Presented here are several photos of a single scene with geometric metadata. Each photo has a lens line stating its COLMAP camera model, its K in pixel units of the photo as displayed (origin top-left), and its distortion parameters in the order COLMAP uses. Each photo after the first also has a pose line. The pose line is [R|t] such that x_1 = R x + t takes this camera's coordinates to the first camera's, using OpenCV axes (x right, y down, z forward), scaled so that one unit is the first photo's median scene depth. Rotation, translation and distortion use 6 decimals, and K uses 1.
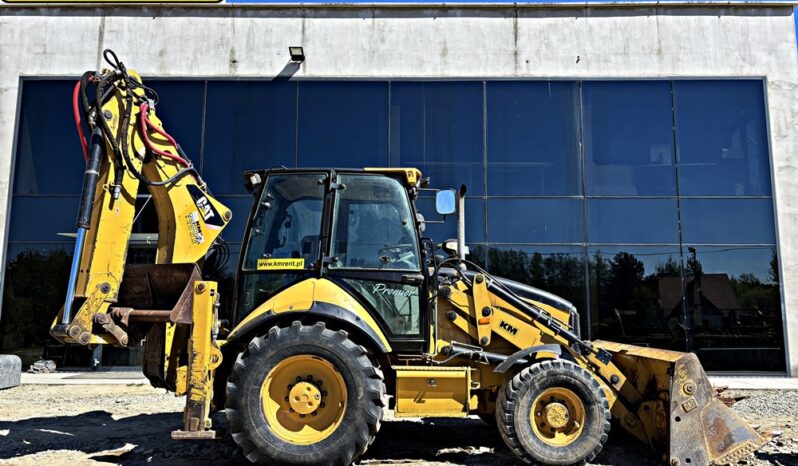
lens RADIAL K [[597.7, 0, 393.9], [0, 597.7, 237.1], [0, 0, 1]] dist [0.029380, -0.011022]
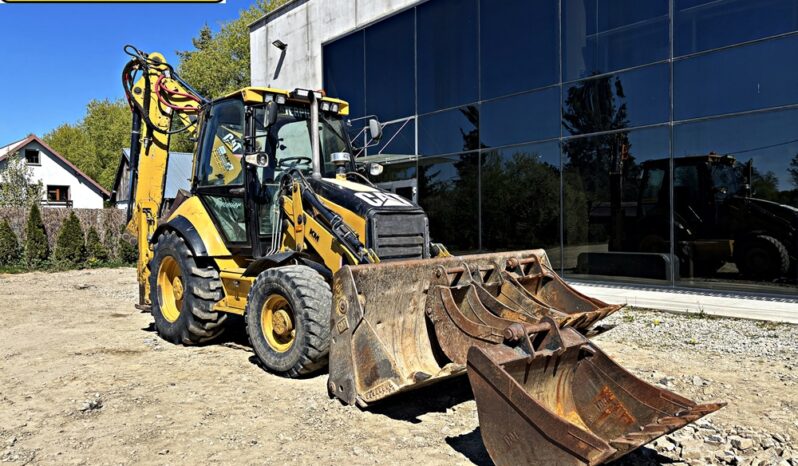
lens RADIAL K [[600.0, 0, 398.8], [0, 600.0, 228.8], [0, 0, 1]] dist [0.018660, -0.002595]
pose [[0.658009, -0.007930, -0.752969, 1.020312], [0.117198, 0.988838, 0.092003, 0.066850], [0.743834, -0.148786, 0.651593, 0.461751]]
